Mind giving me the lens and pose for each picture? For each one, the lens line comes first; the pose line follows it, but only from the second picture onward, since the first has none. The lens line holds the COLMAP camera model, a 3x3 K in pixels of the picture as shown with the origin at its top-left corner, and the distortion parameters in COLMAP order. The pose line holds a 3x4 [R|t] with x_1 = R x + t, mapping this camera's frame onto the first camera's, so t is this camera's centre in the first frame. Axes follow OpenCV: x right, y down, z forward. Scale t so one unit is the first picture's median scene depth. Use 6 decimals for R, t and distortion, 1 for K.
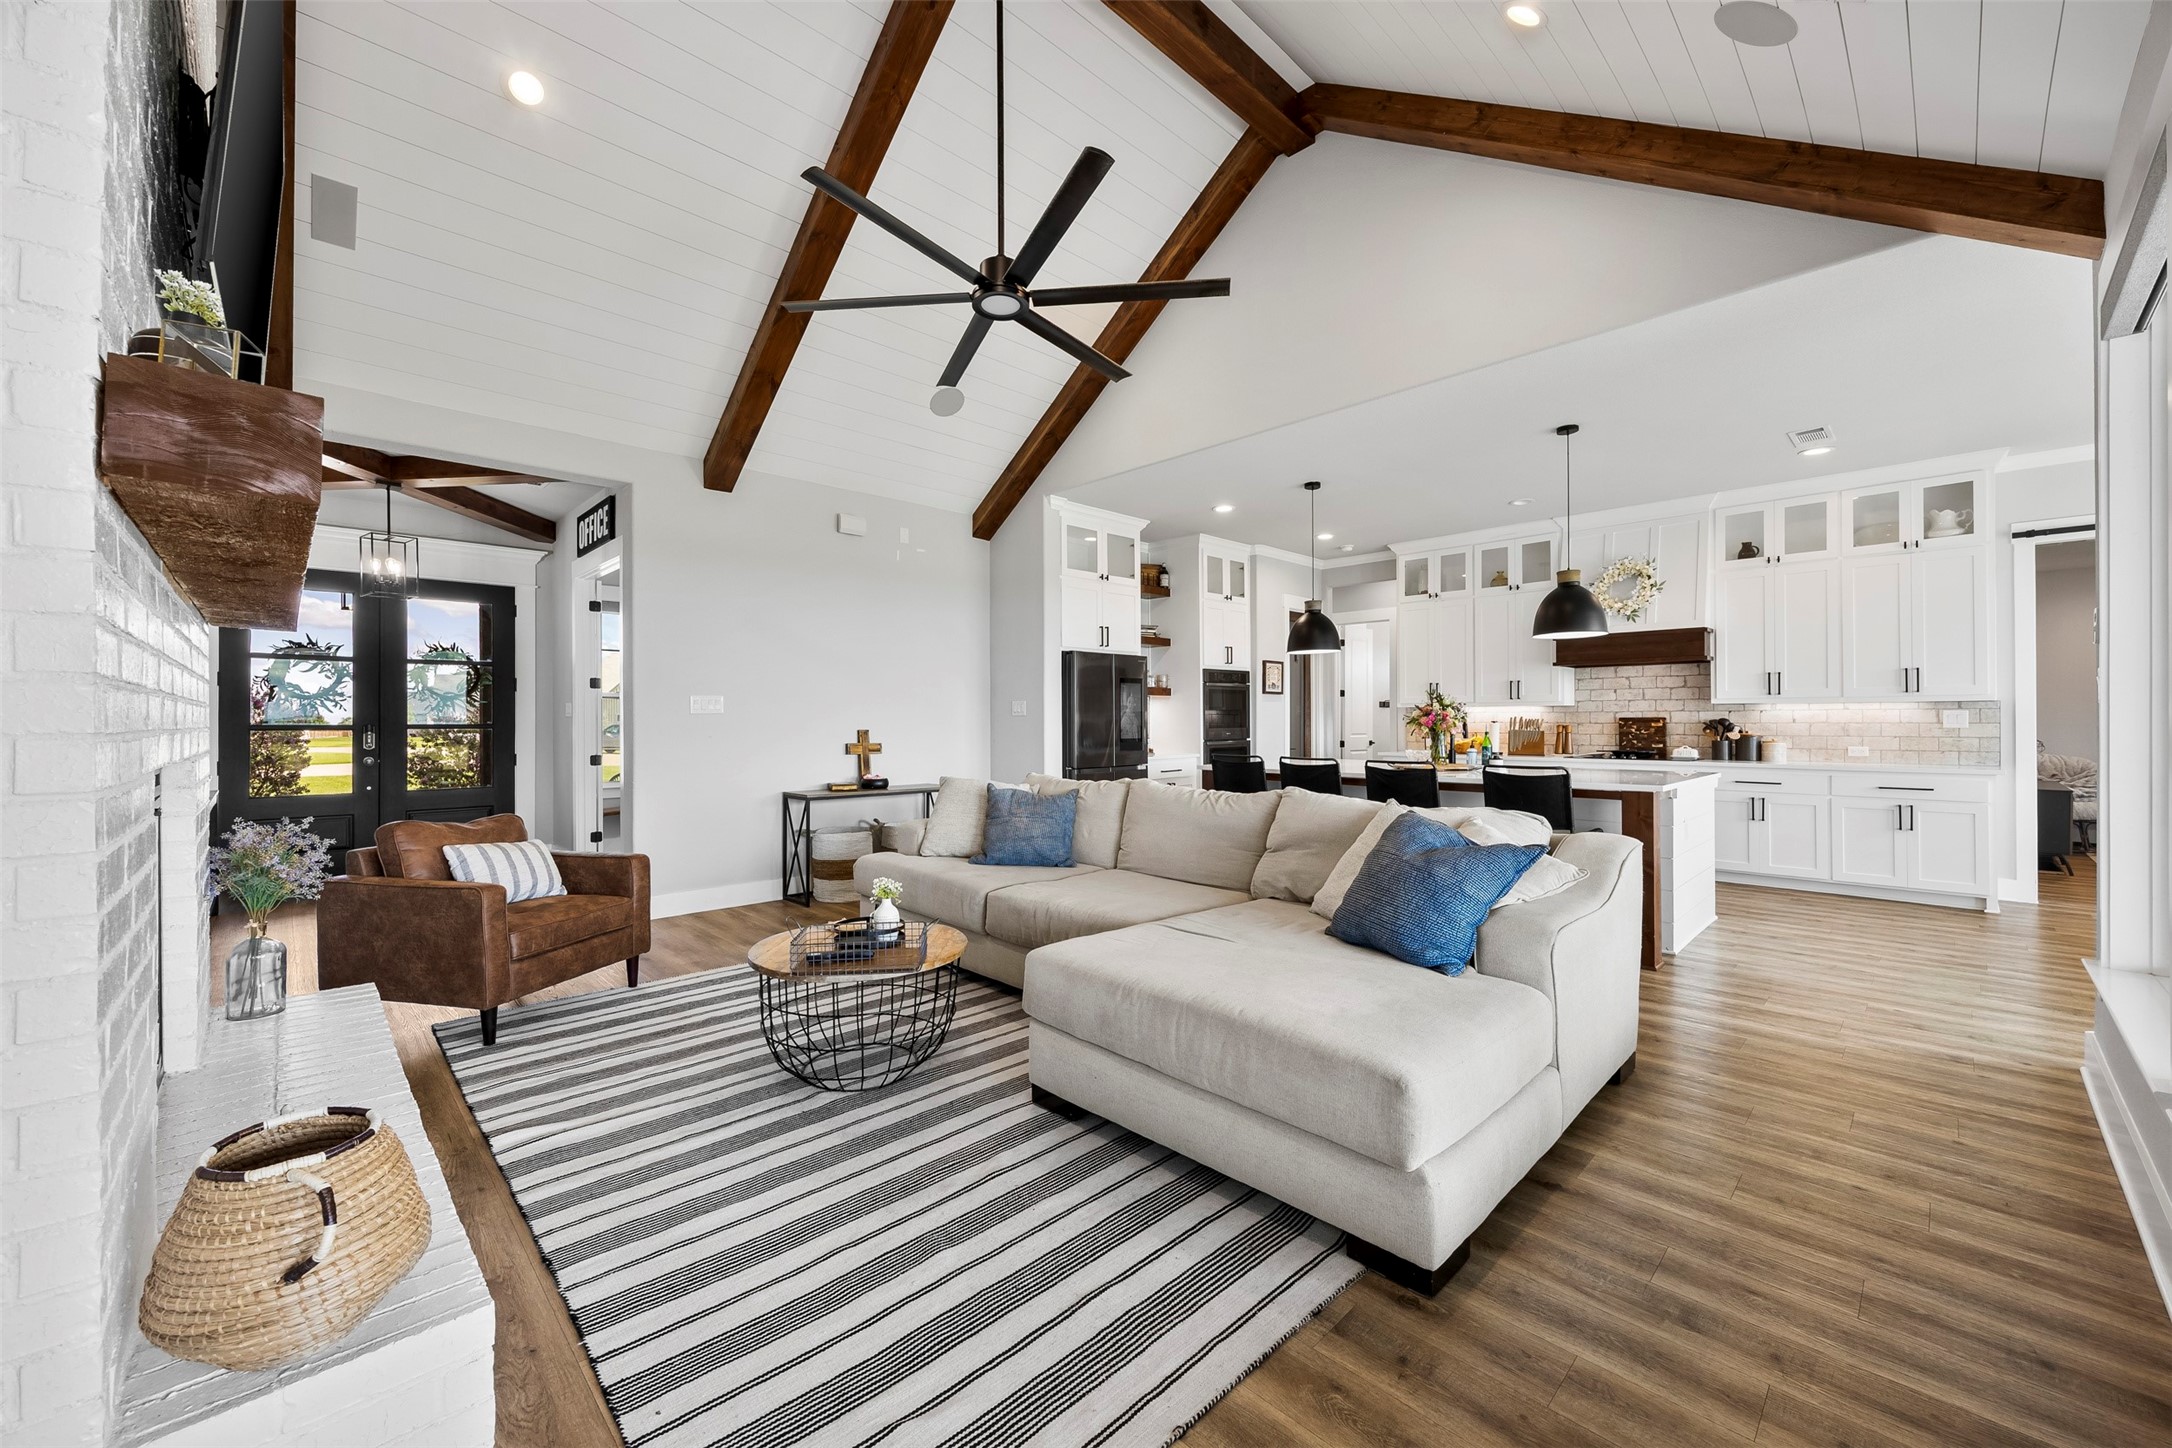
lens RADIAL K [[837.5, 0, 1087.6], [0, 837.5, 716.7], [0, 0, 1]] dist [-0.001160, -0.000095]
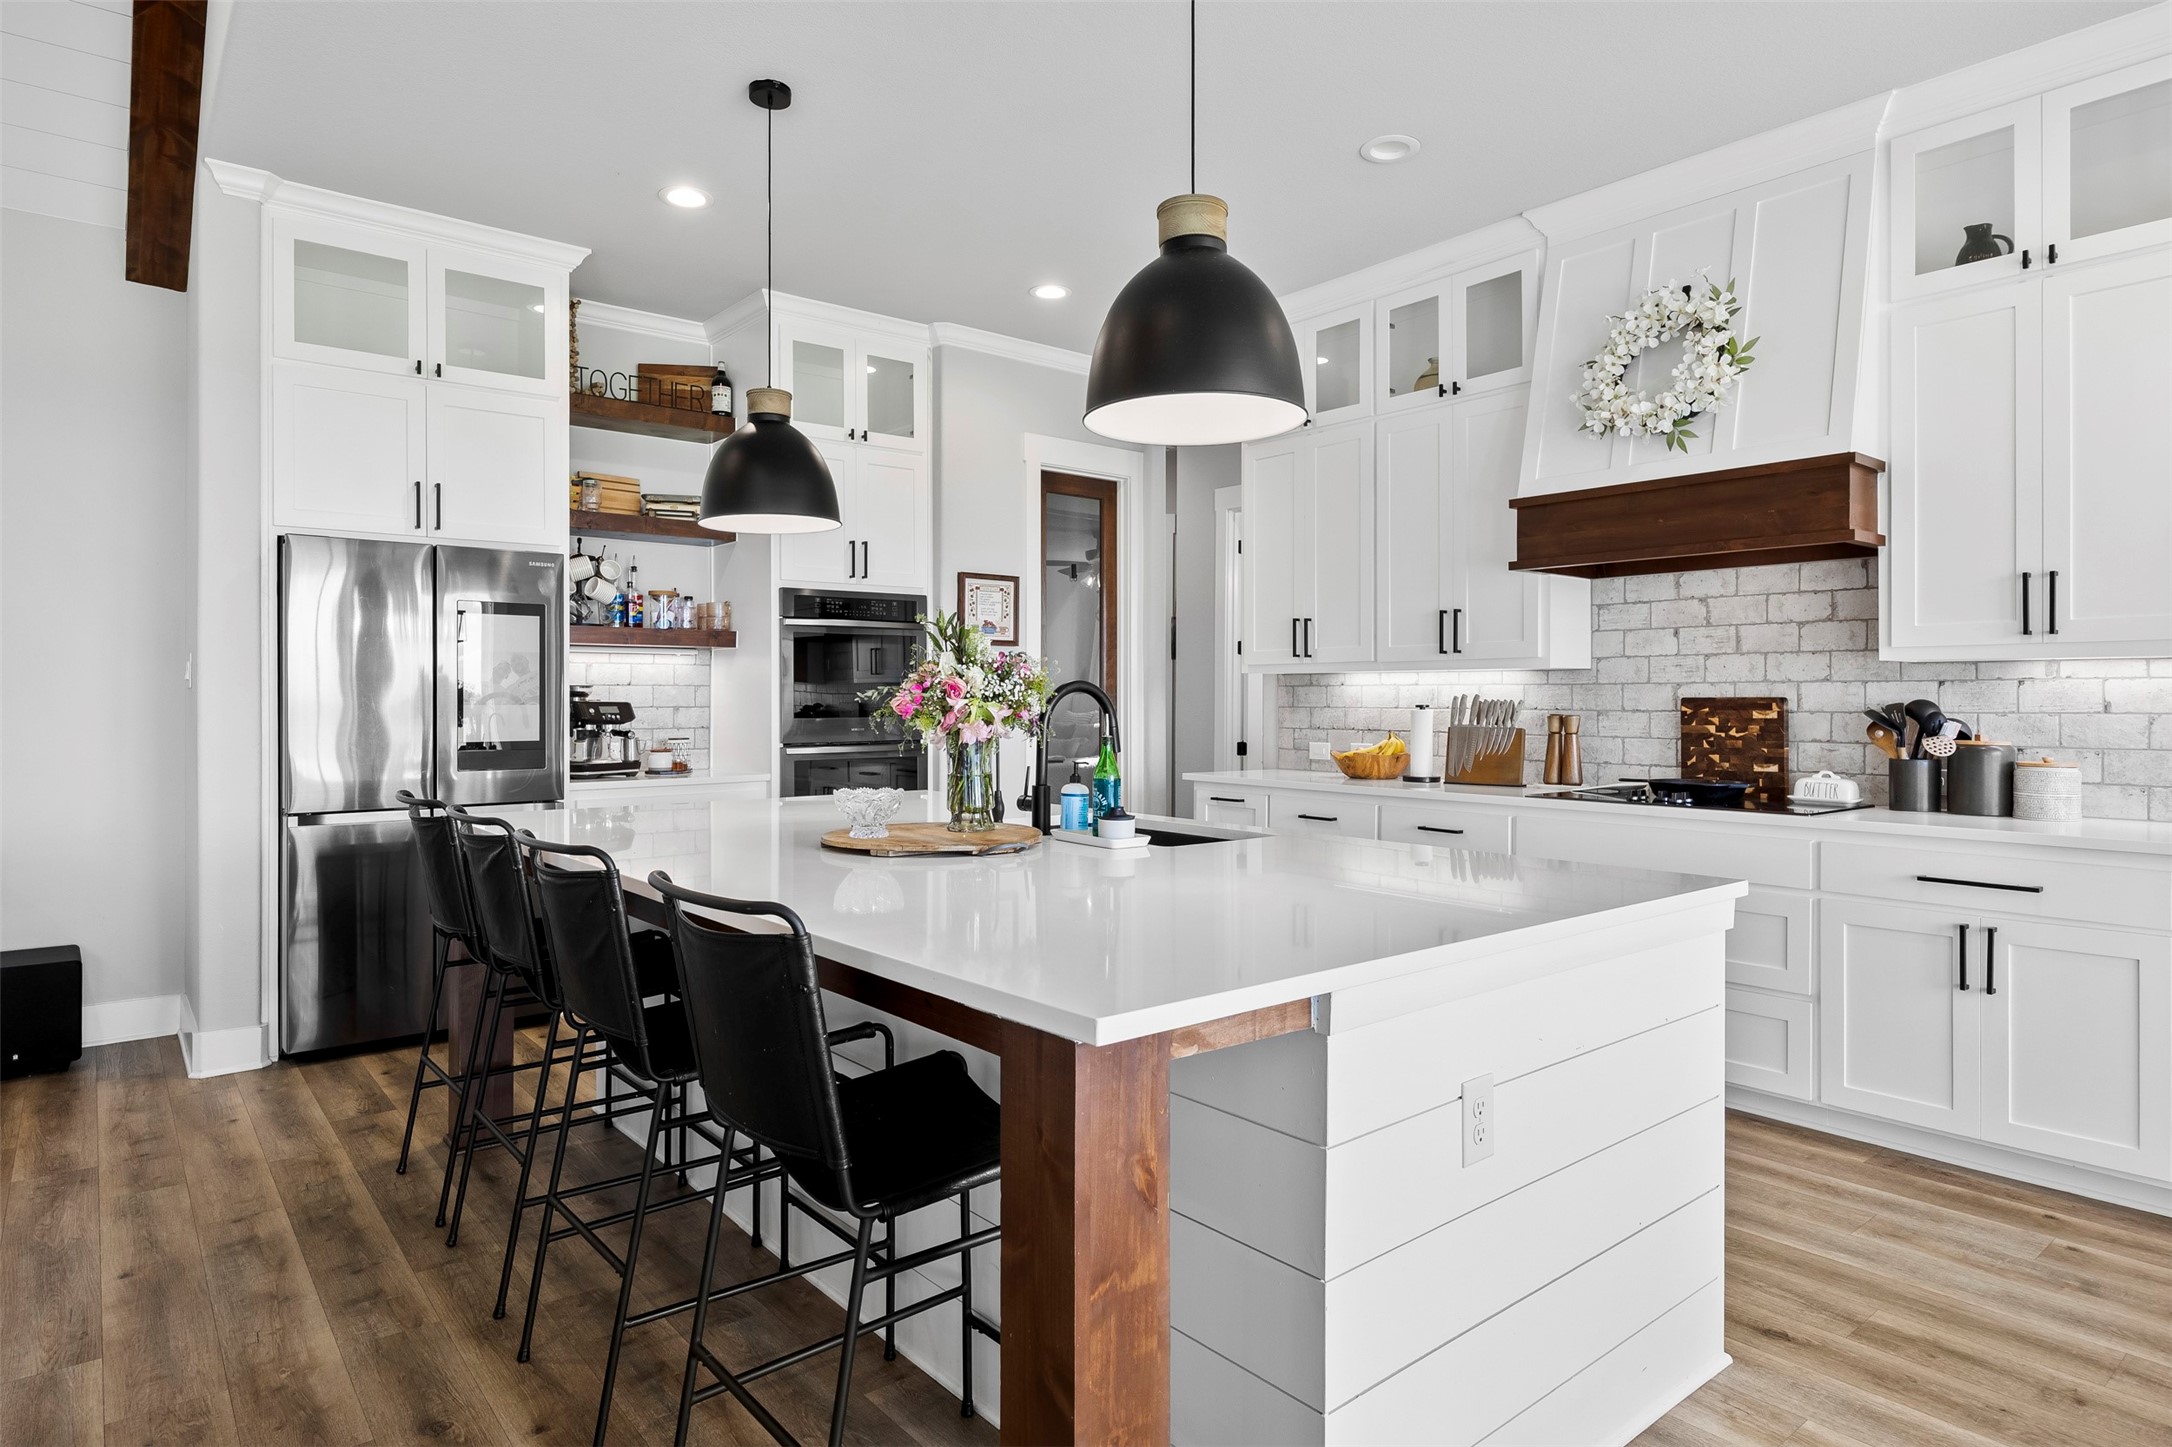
lens RADIAL K [[1211.0, 0, 1088.1], [0, 1211.0, 701.4], [0, 0, 1]] dist [-0.004433, -0.003215]
pose [[0.996684, 0.003678, -0.081285, 0.428340], [-0.003236, 0.999979, 0.005567, 0.000656], [0.081304, -0.005286, 0.996675, 0.424657]]
